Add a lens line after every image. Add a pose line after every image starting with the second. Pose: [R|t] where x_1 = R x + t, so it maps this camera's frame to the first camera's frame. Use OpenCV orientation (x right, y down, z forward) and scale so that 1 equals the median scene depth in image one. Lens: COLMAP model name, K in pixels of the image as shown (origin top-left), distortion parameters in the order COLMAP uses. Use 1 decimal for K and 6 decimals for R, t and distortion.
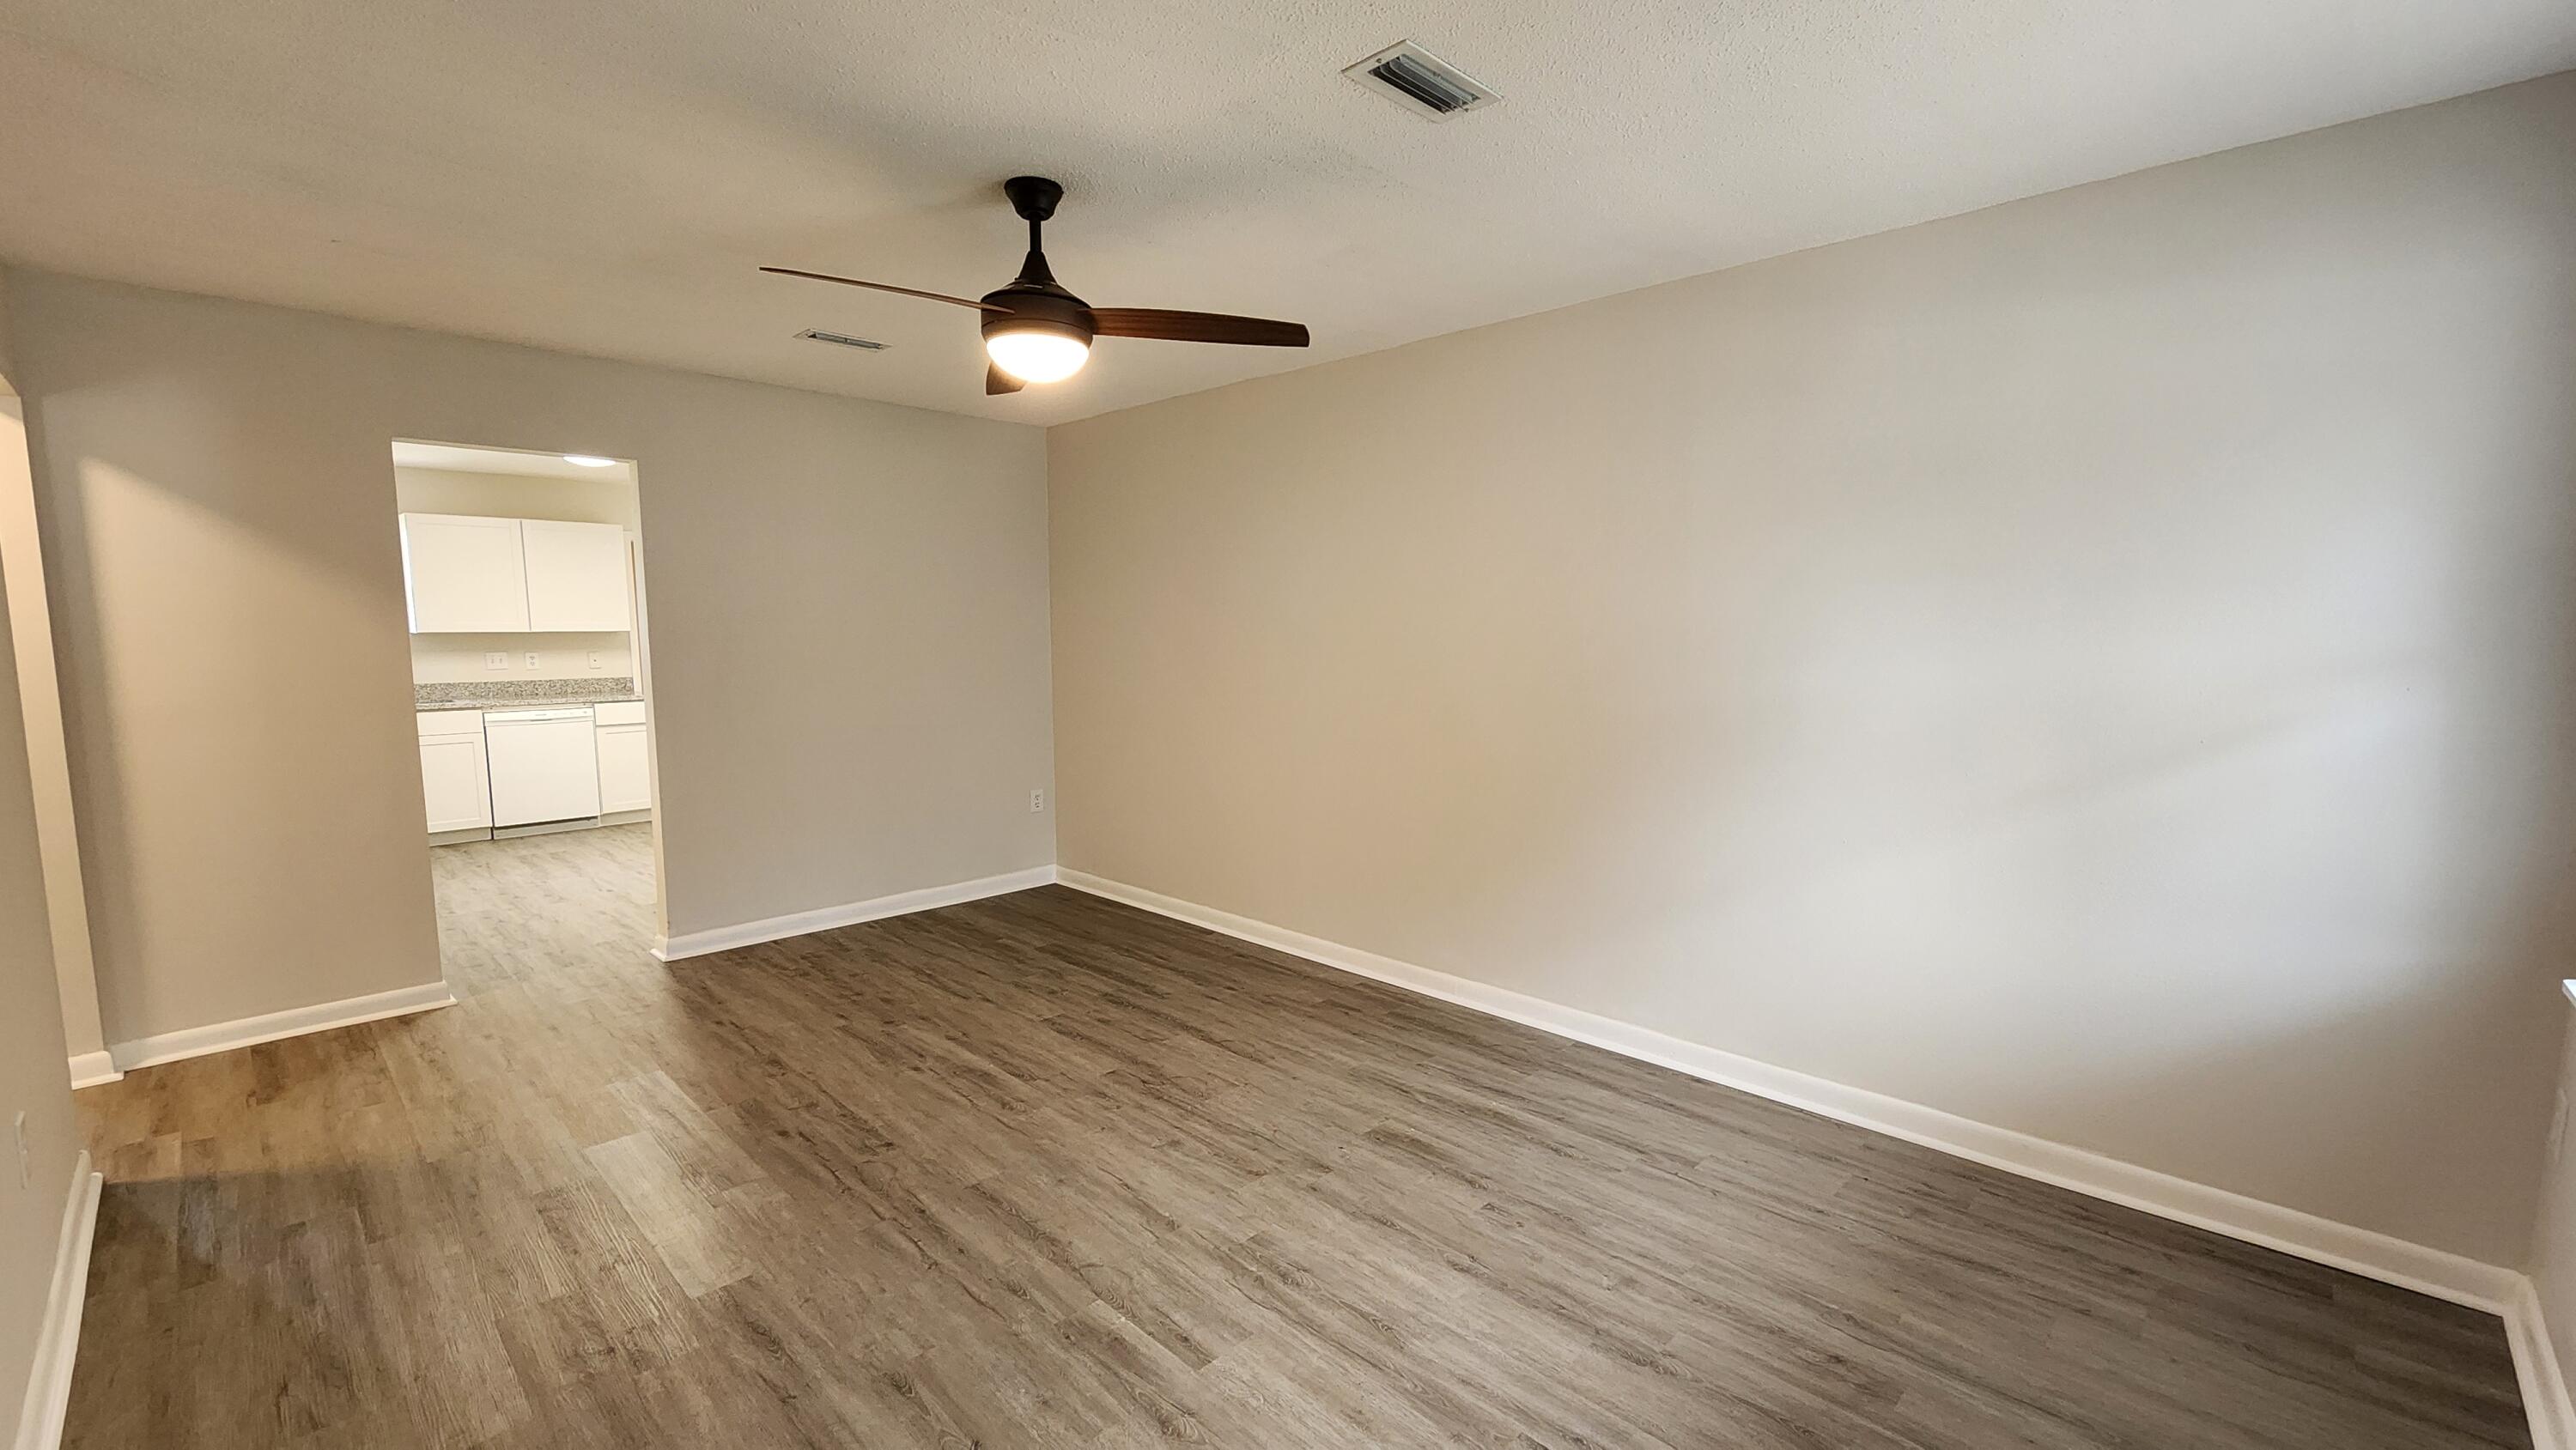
lens RADIAL K [[1062.3, 0, 1296.5], [0, 1062.3, 736.3], [0, 0, 1]] dist [0.000224, -0.000127]
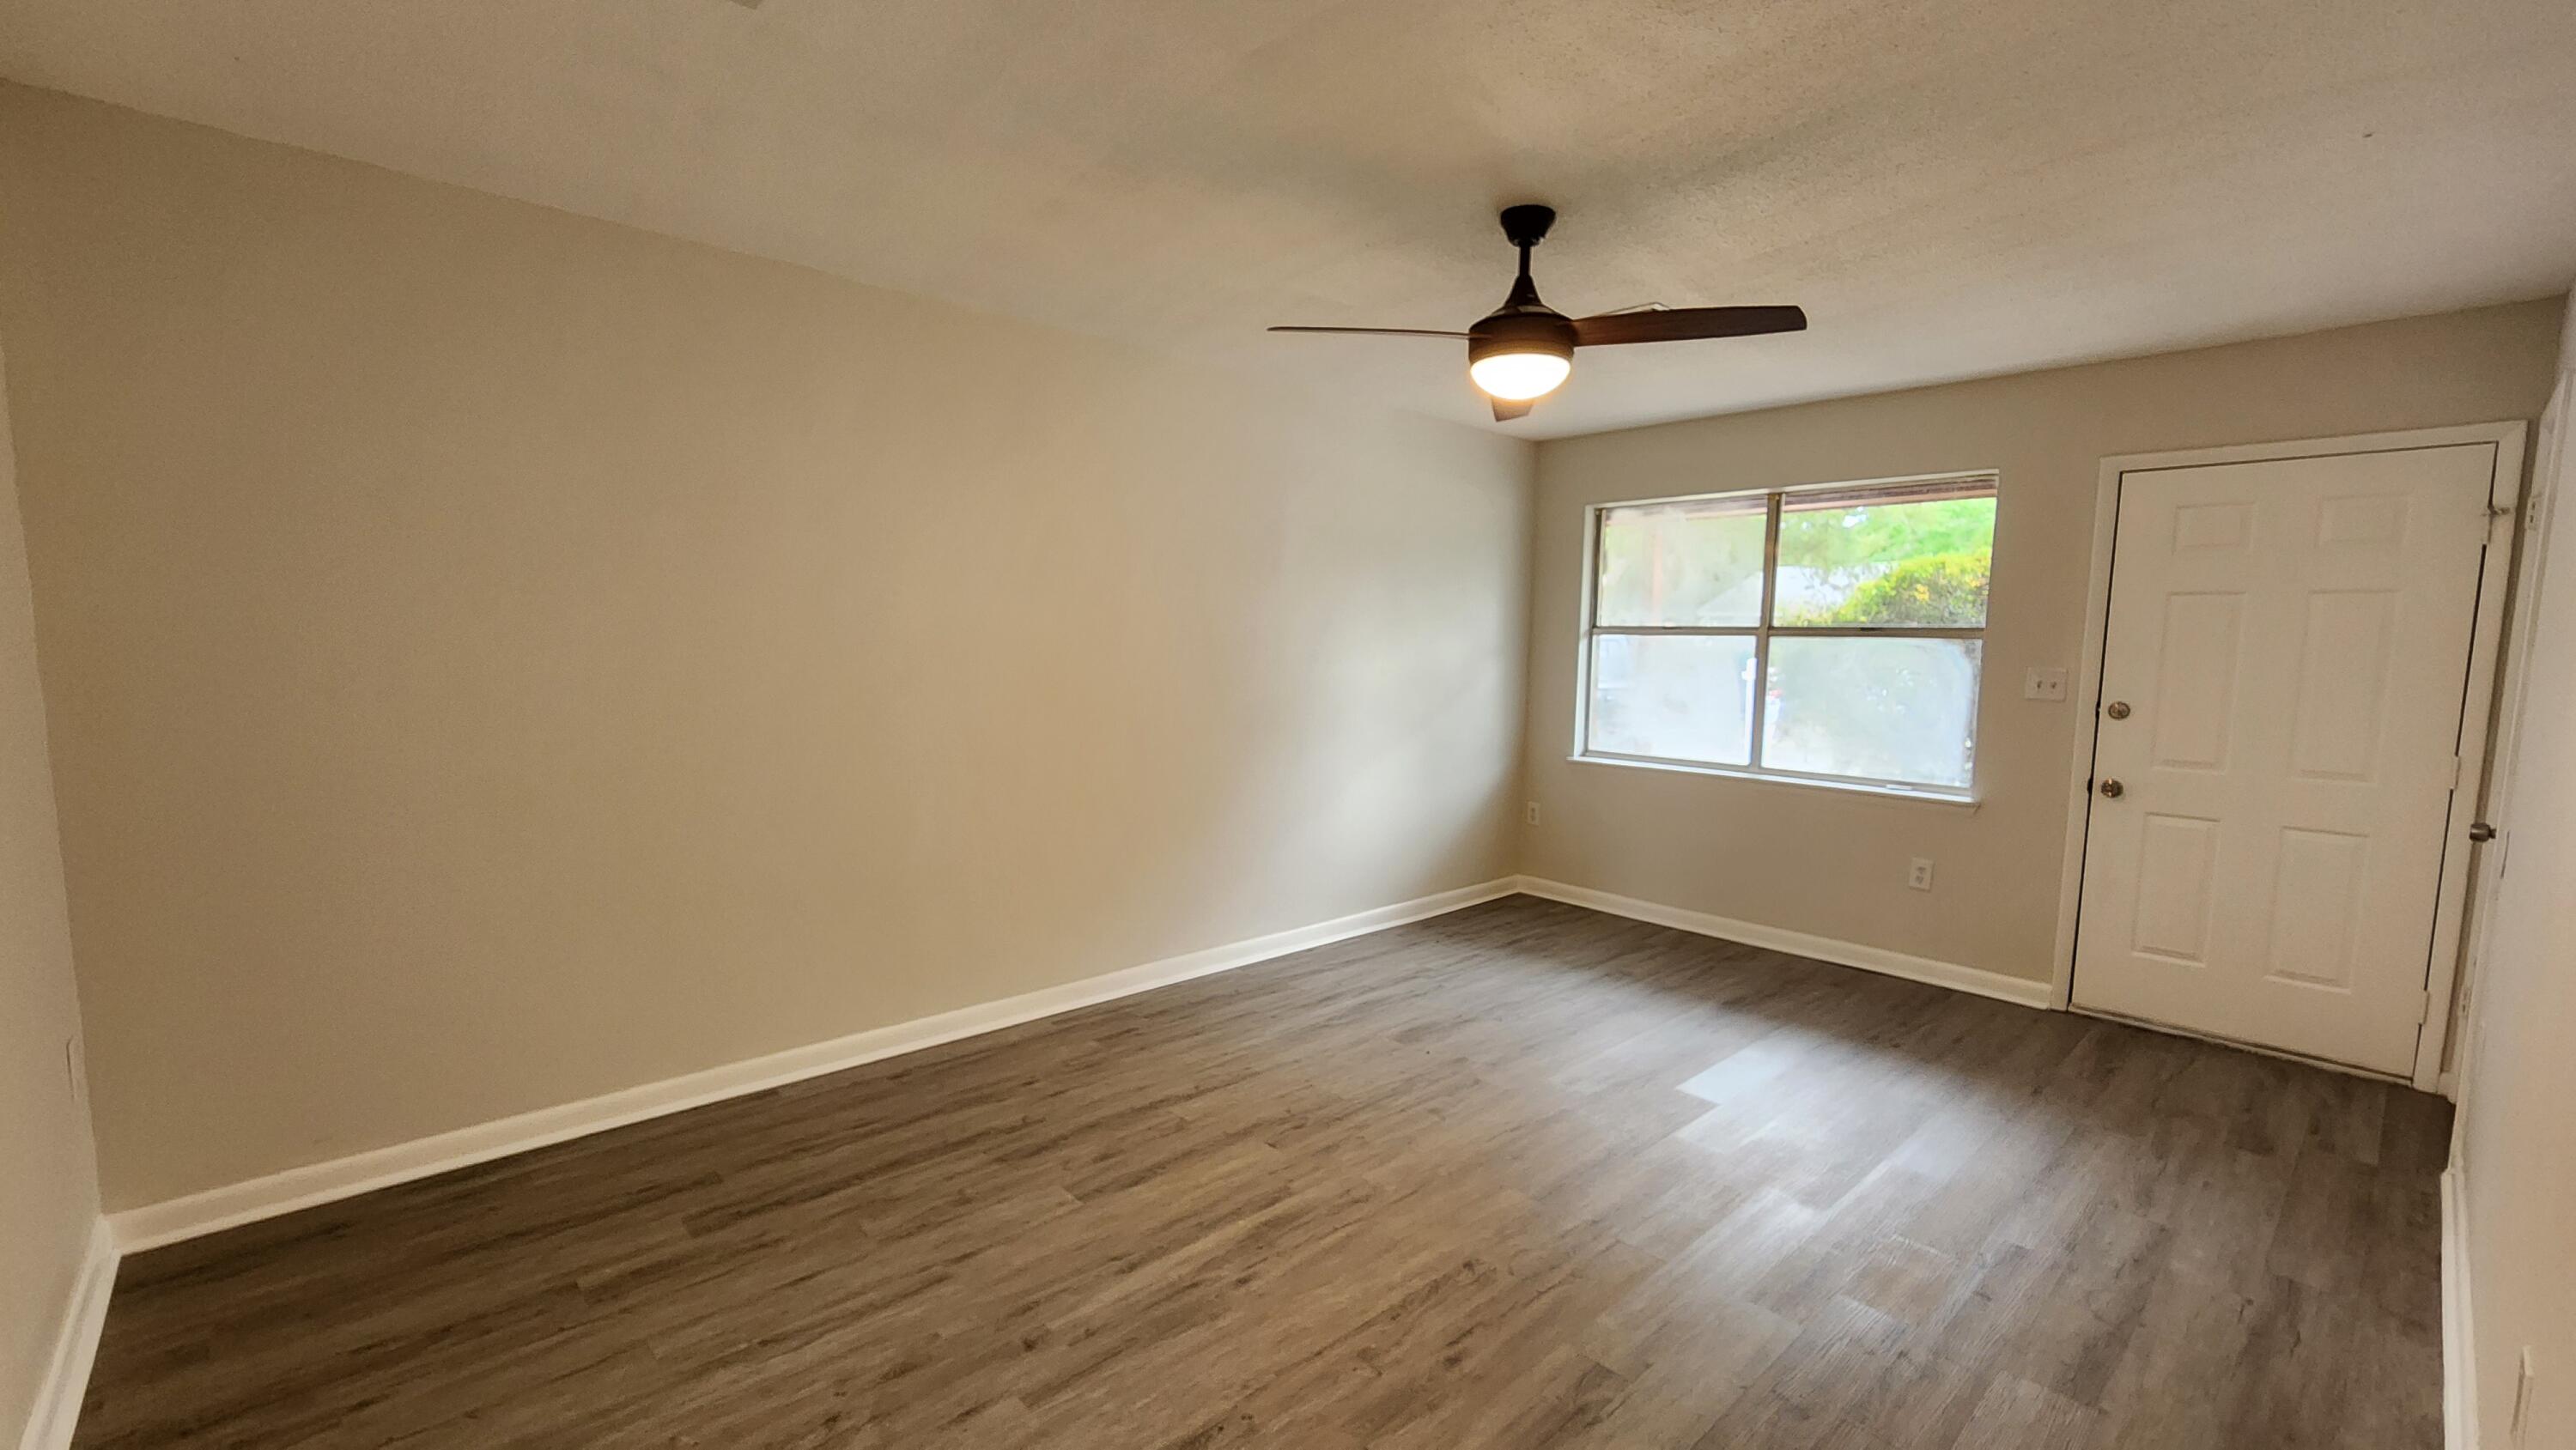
lens RADIAL K [[1062.3, 0, 1296.5], [0, 1062.3, 736.3], [0, 0, 1]] dist [0.000224, -0.000127]
pose [[0.050139, -0.094279, 0.994282, -0.925504], [0.088299, 0.992055, 0.089615, -0.081761], [-0.994831, 0.083301, 0.058066, 0.836097]]
